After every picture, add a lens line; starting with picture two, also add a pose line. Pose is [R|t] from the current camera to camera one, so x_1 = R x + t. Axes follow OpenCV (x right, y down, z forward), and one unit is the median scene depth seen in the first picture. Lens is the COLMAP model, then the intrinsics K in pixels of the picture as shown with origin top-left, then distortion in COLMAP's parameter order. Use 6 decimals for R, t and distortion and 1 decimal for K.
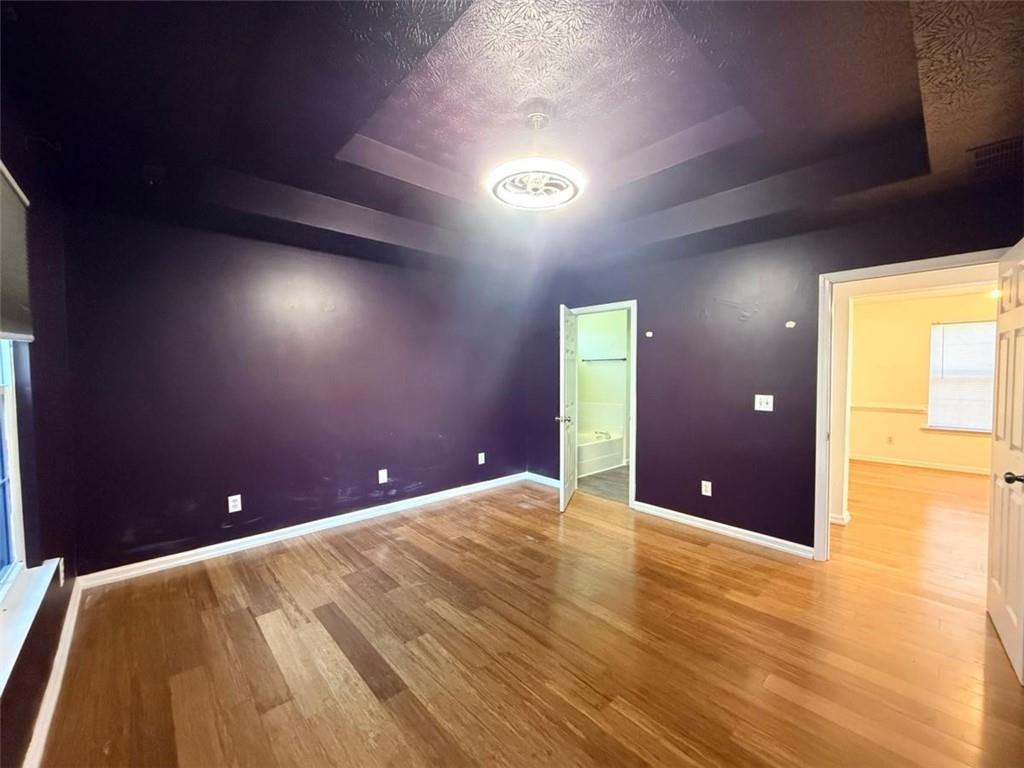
lens RADIAL K [[410.7, 0, 510.0], [0, 410.7, 385.3], [0, 0, 1]] dist [-0.001652, -0.000203]
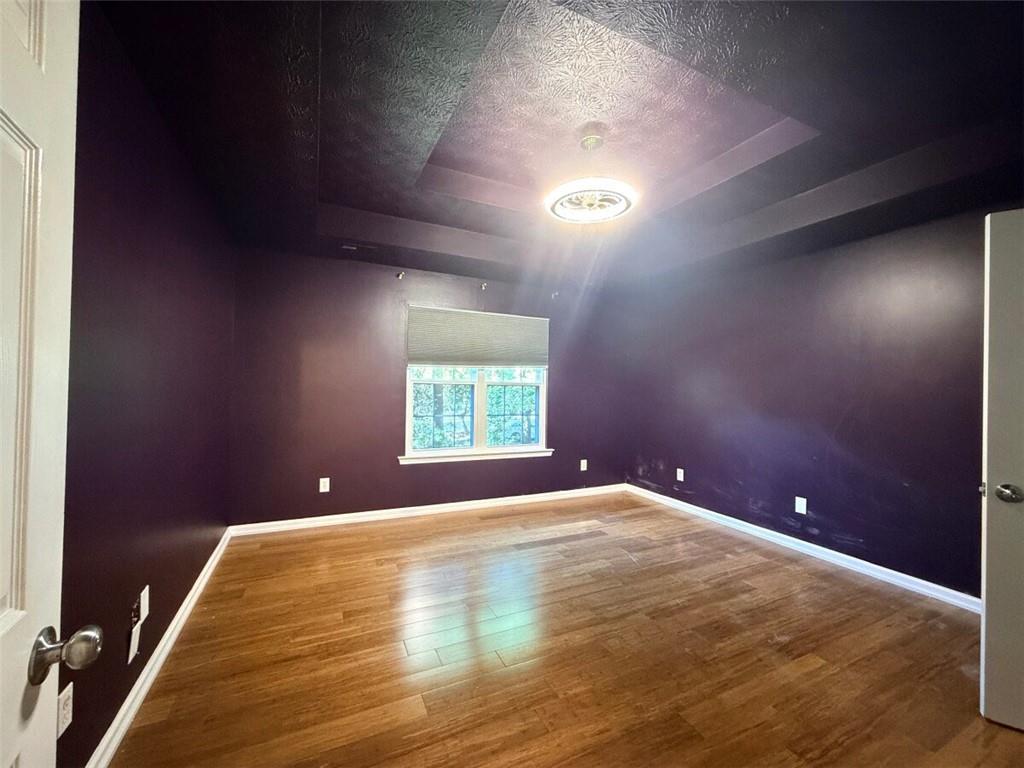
lens RADIAL K [[410.7, 0, 510.4], [0, 410.7, 382.5], [0, 0, 1]] dist [-0.001652, -0.000203]
pose [[-0.292202, -0.006616, -0.956334, 0.848608], [-0.048996, 0.998766, 0.008061, -0.014328], [0.955101, 0.049212, -0.292166, 0.818600]]
